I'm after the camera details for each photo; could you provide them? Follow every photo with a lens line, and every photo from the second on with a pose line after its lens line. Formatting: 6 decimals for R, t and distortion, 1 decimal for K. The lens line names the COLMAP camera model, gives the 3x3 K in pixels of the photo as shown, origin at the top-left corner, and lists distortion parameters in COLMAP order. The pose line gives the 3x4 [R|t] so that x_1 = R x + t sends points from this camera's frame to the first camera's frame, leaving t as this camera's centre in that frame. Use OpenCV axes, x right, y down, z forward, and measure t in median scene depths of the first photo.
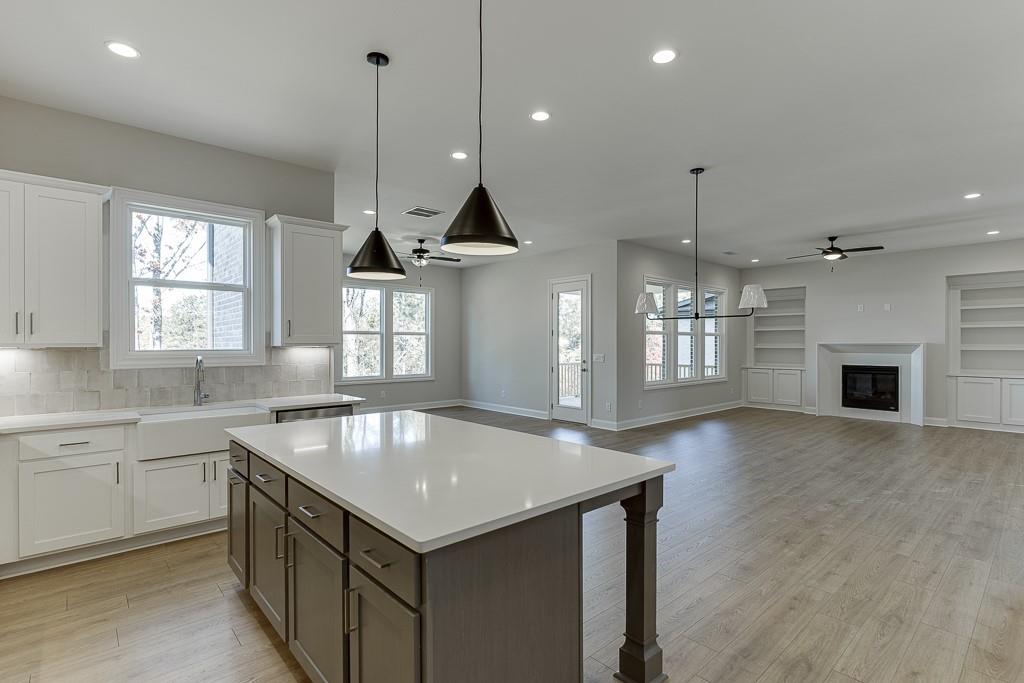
lens RADIAL K [[504.5, 0, 512.9], [0, 504.5, 342.5], [0, 0, 1]] dist [-0.014709, 0.003679]
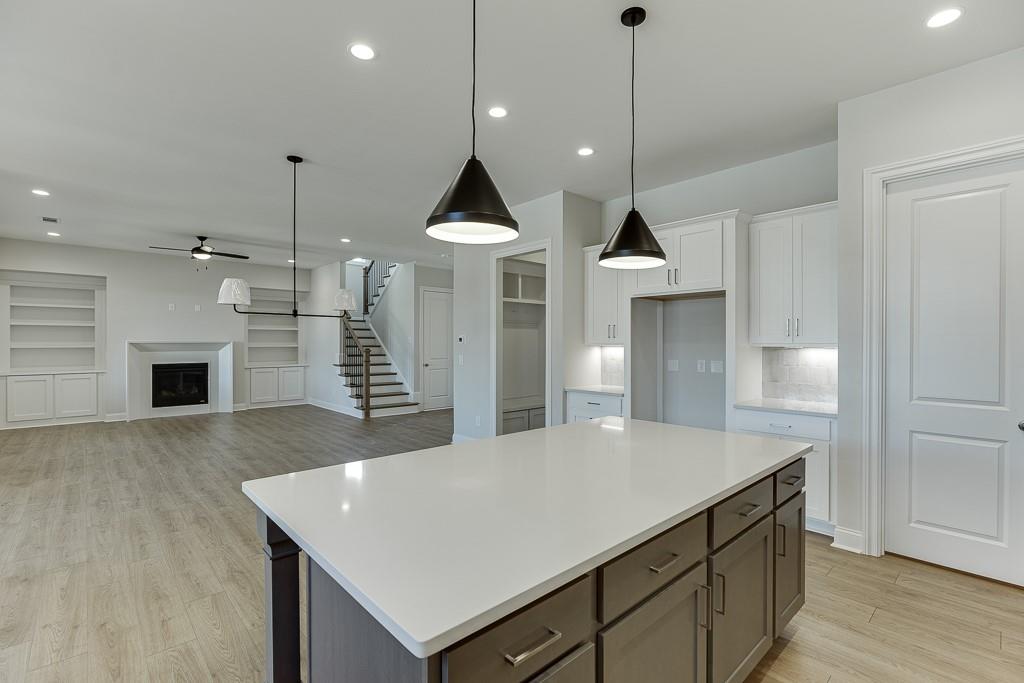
lens RADIAL K [[462.1, 0, 537.3], [0, 462.1, 344.5], [0, 0, 1]] dist [-0.001443, 0.001039]
pose [[-0.036004, -0.006279, 0.999332, -0.272193], [-0.002738, 0.999977, 0.006184, -0.000777], [-0.999348, -0.002513, -0.036020, 0.309054]]
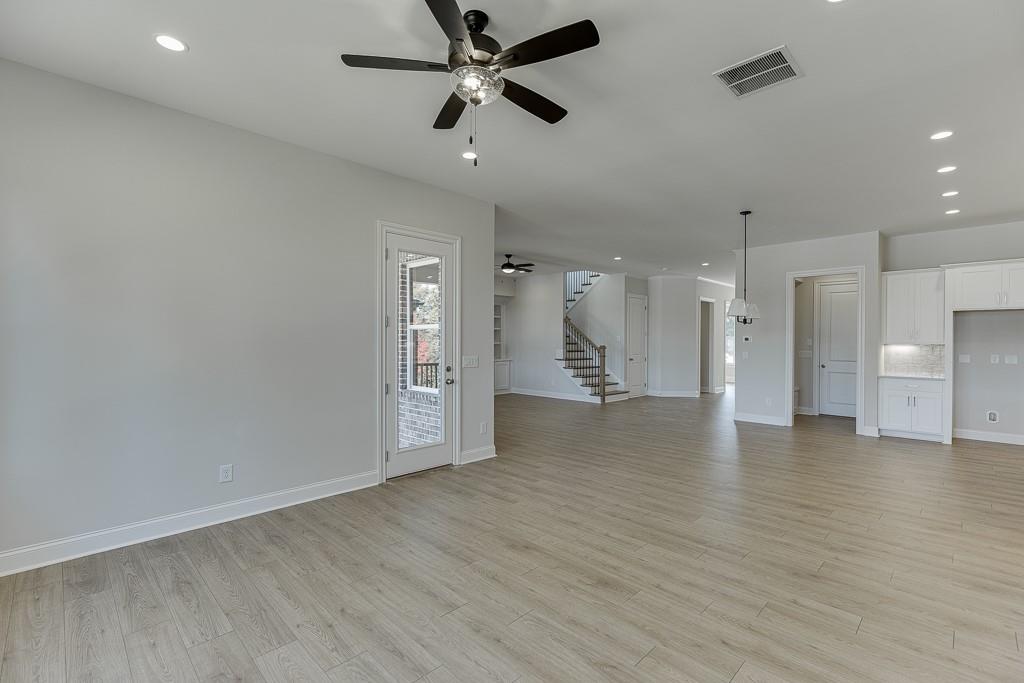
lens RADIAL K [[457.1, 0, 520.2], [0, 457.1, 340.5], [0, 0, 1]] dist [-0.002074, 0.000884]
pose [[-0.062628, -0.004163, 0.998028, -0.432012], [-0.005926, 0.999975, 0.003800, -0.001457], [-0.998019, -0.005677, -0.062651, 0.895446]]
